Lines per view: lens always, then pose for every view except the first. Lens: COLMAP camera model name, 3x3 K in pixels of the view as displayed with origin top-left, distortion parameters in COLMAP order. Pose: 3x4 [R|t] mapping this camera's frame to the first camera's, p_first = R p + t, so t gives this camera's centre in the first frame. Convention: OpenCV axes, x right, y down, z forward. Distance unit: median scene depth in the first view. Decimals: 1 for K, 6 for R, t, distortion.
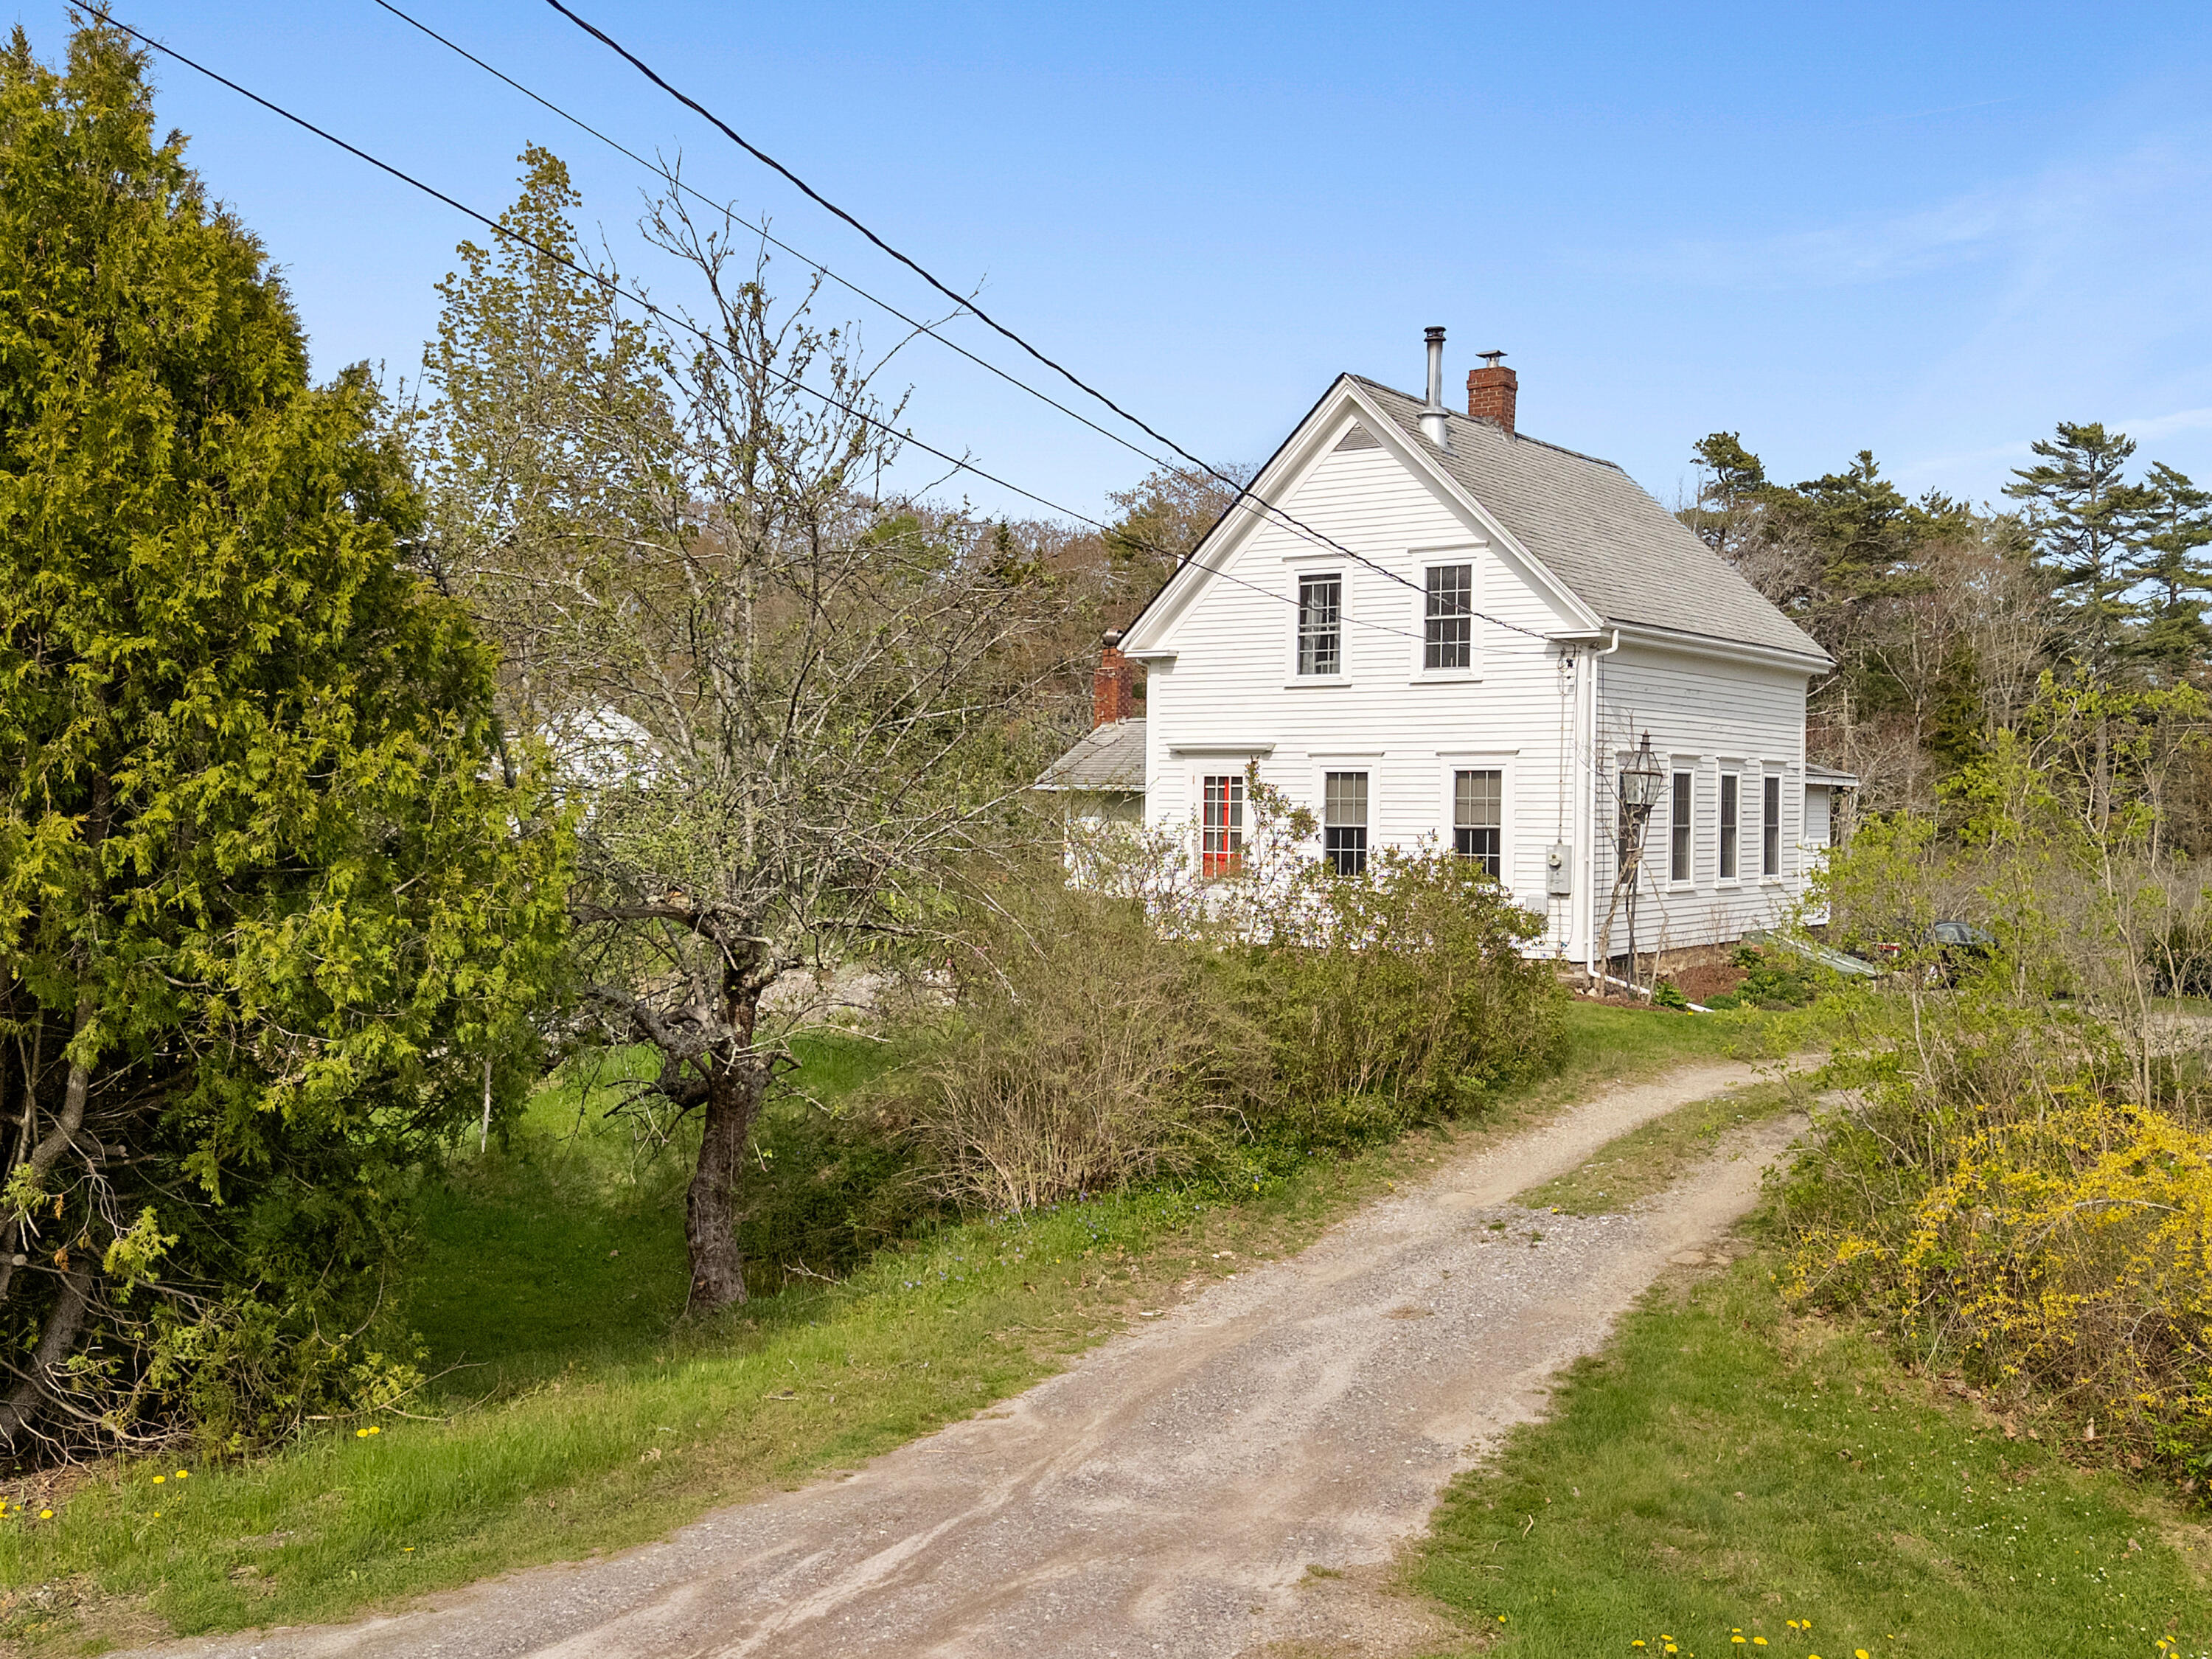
lens RADIAL K [[2136.0, 0, 1125.1], [0, 2136.0, 869.2], [0, 0, 1]] dist [0.011993, 0.010823]
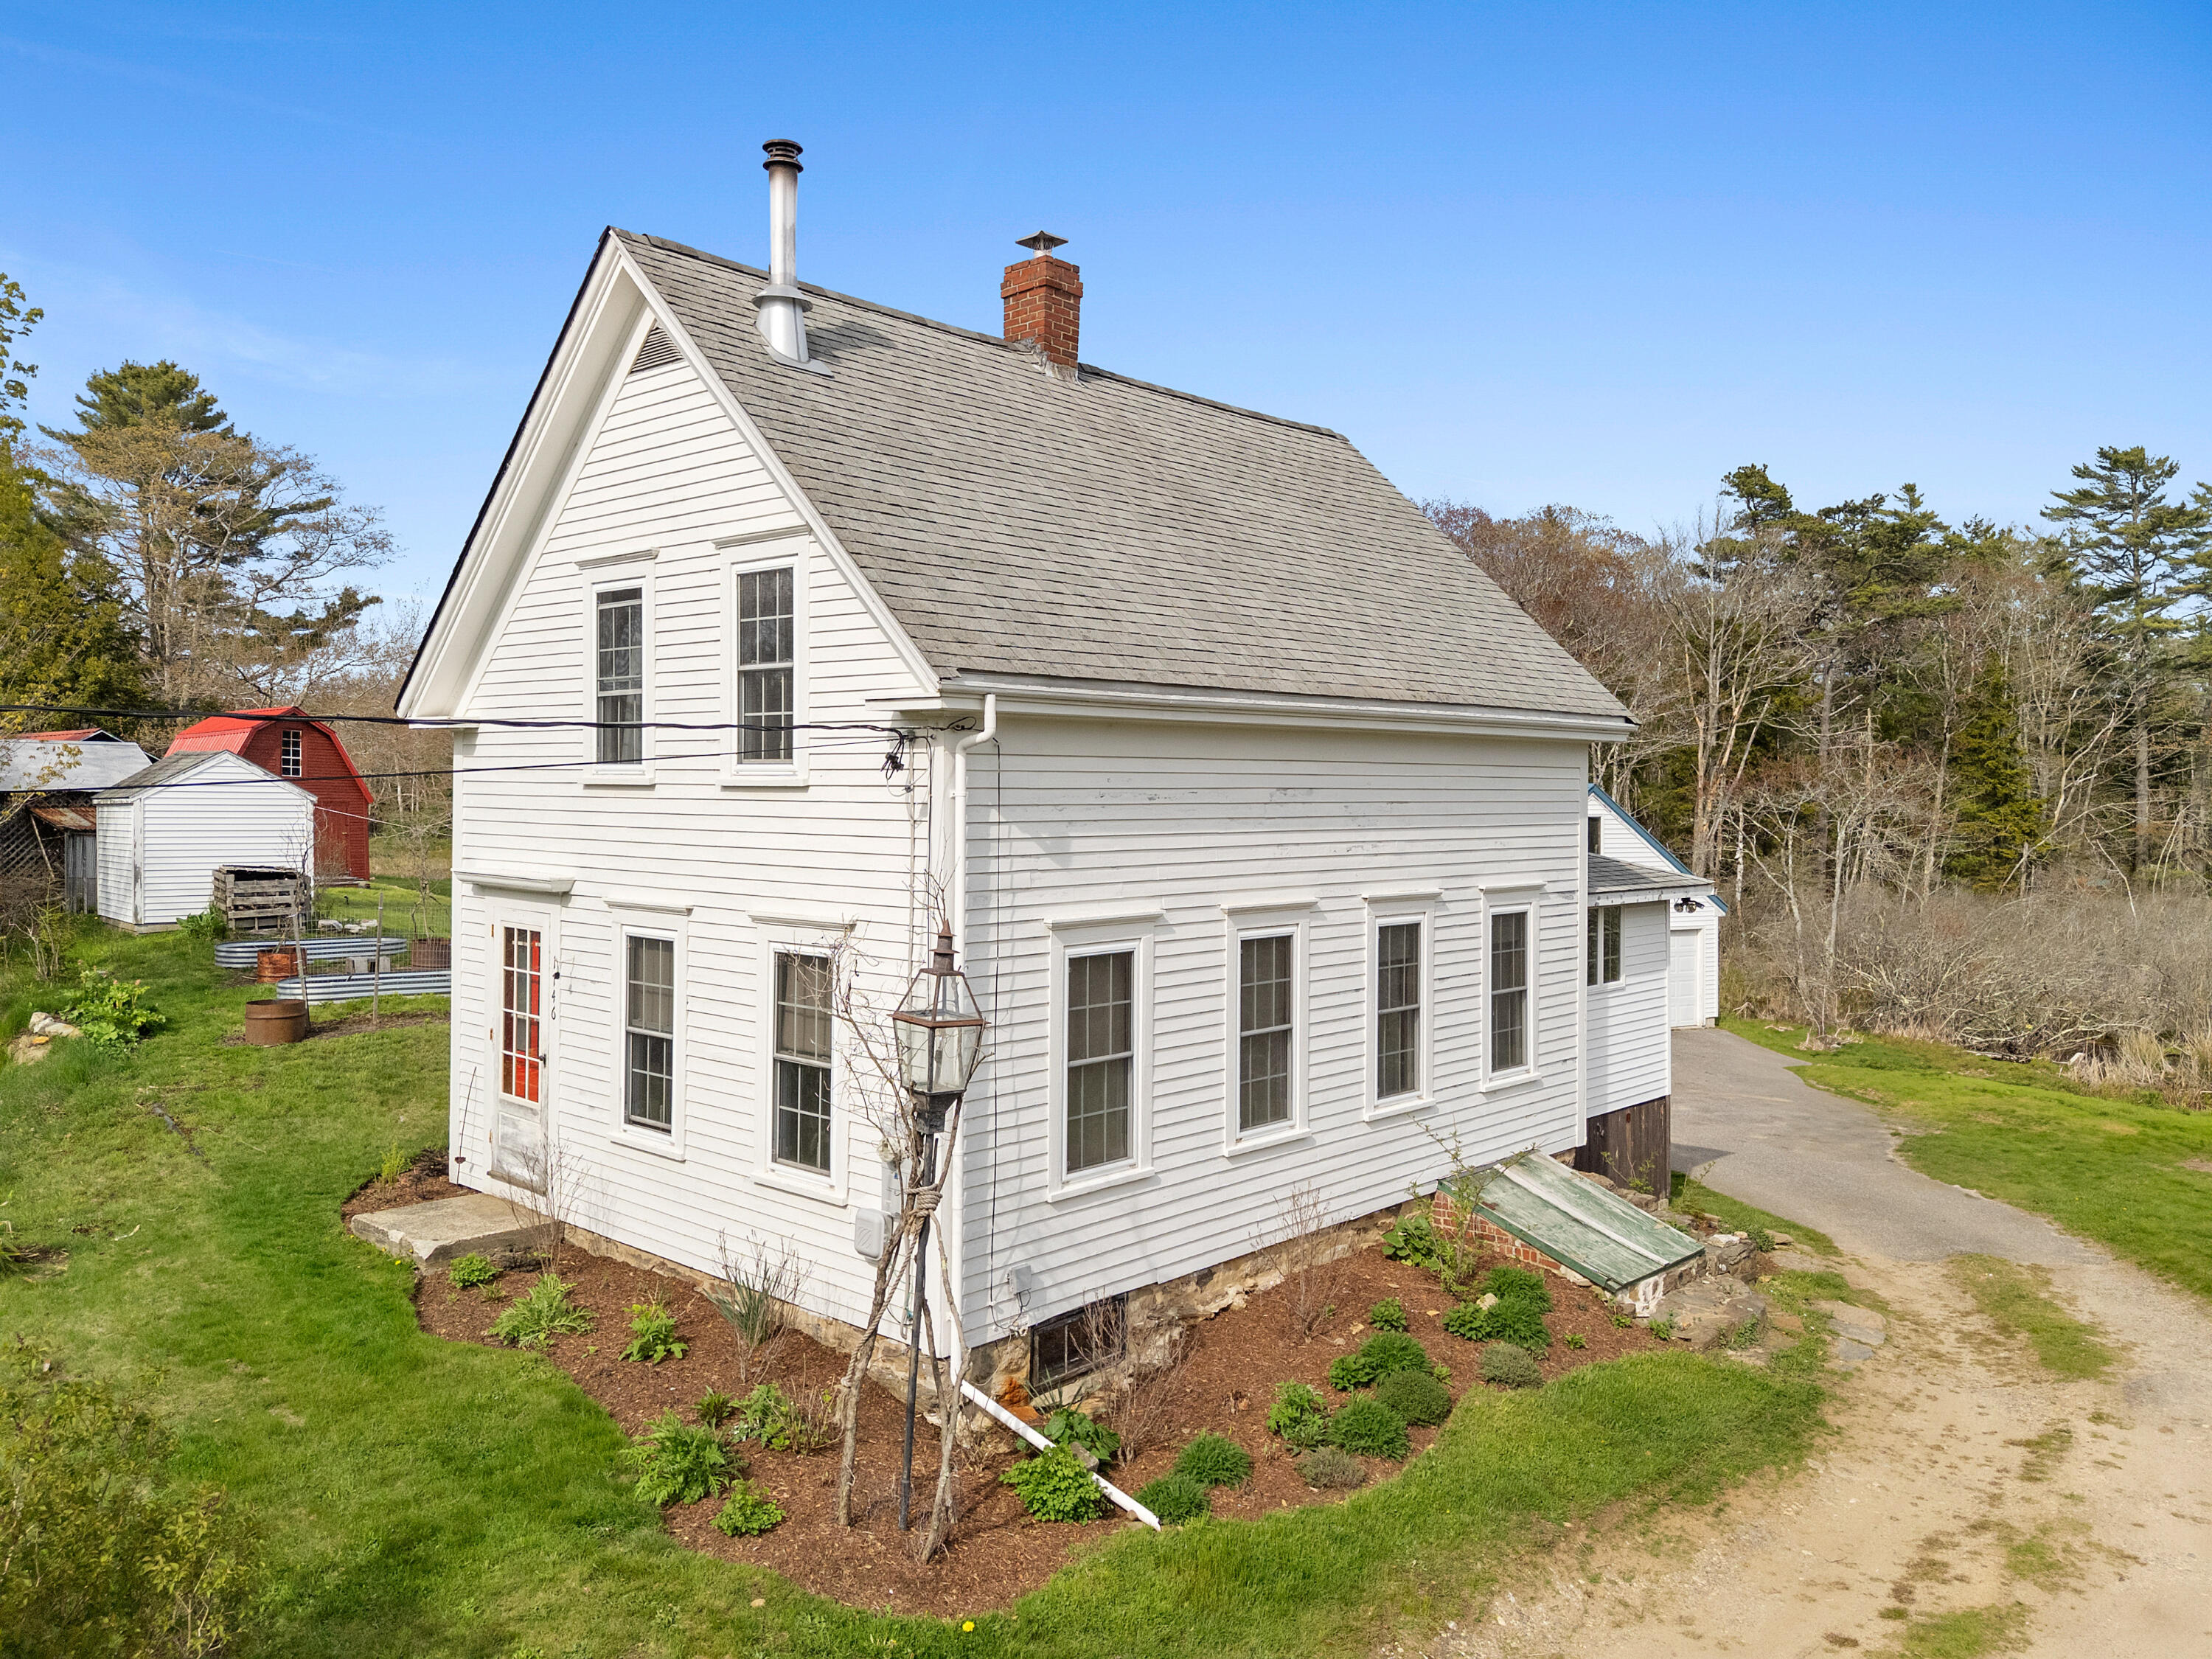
lens RADIAL K [[1587.9, 0, 1117.4], [0, 1587.9, 824.4], [0, 0, 1]] dist [0.091415, -0.091921]
pose [[0.990162, 0.002728, -0.139896, 0.088291], [-0.003493, 0.999980, -0.005227, -0.022766], [0.139879, 0.005664, 0.990152, 0.182492]]
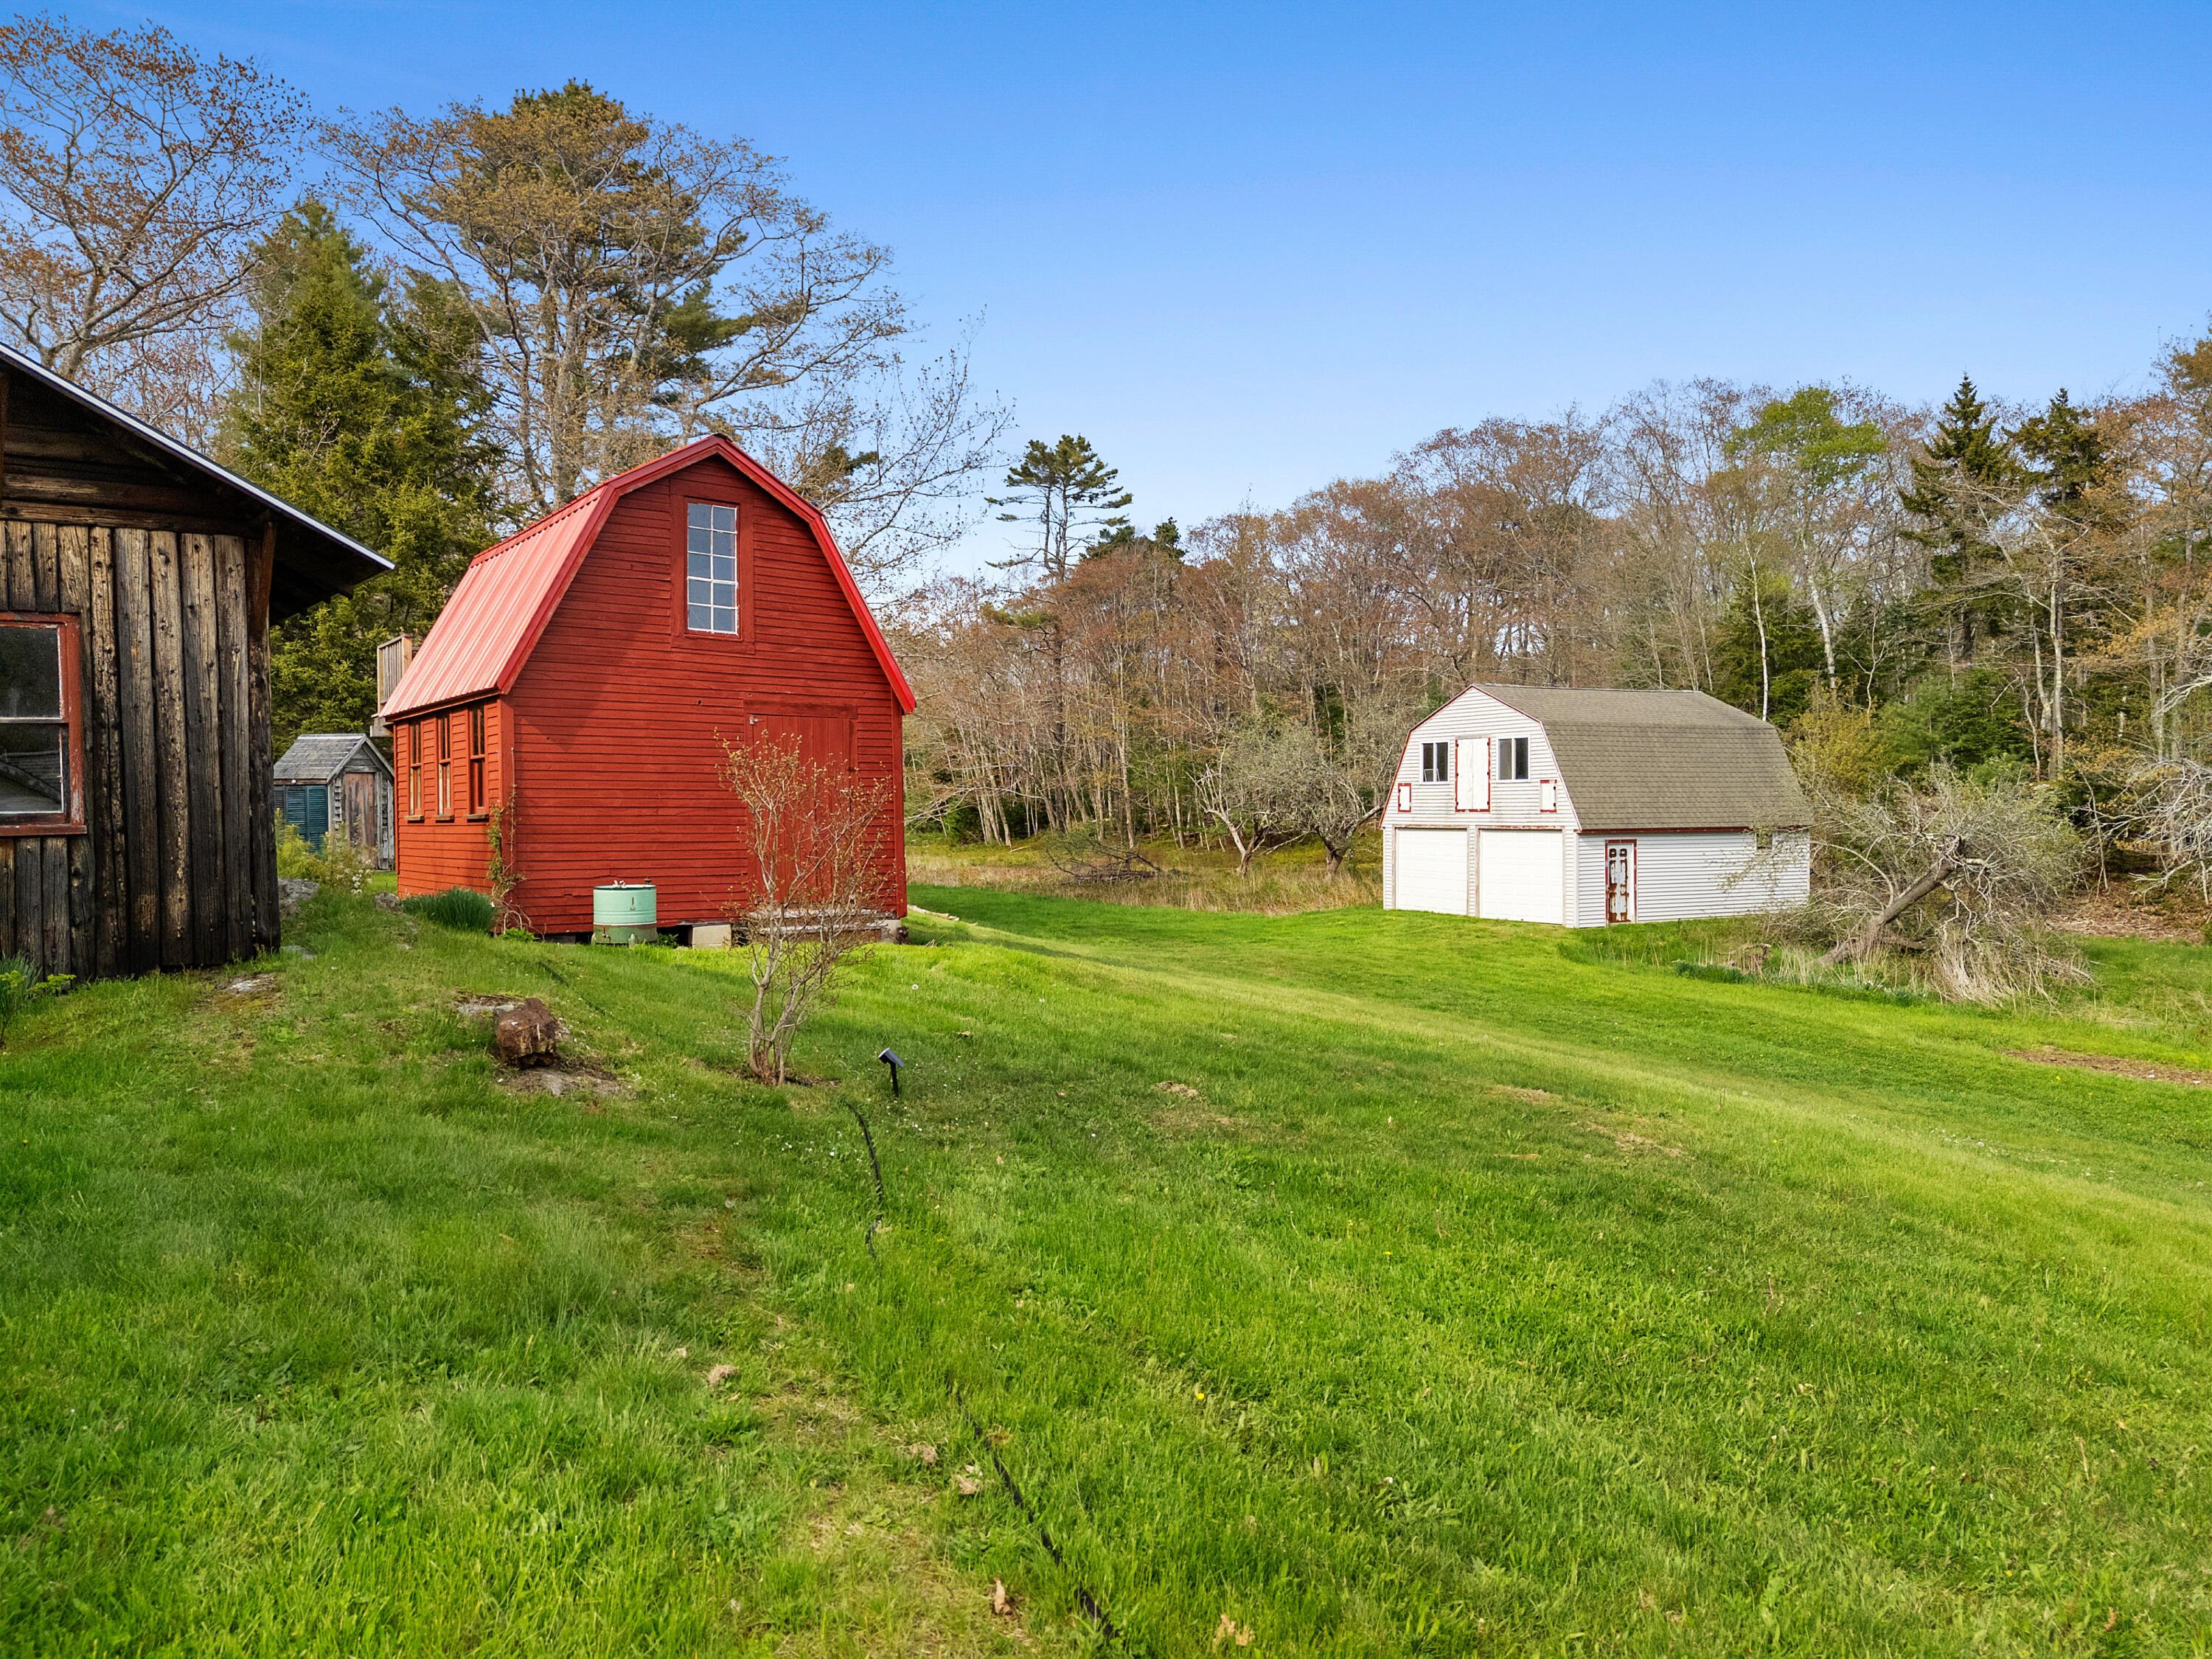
lens RADIAL K [[1587.9, 0, 1117.4], [0, 1587.9, 824.4], [0, 0, 1]] dist [0.091415, -0.091921]
pose [[0.918467, -0.001977, -0.395492, -0.138359], [0.000627, 0.999994, -0.003543, -0.017431], [0.395497, 0.003006, 0.918463, 0.518935]]
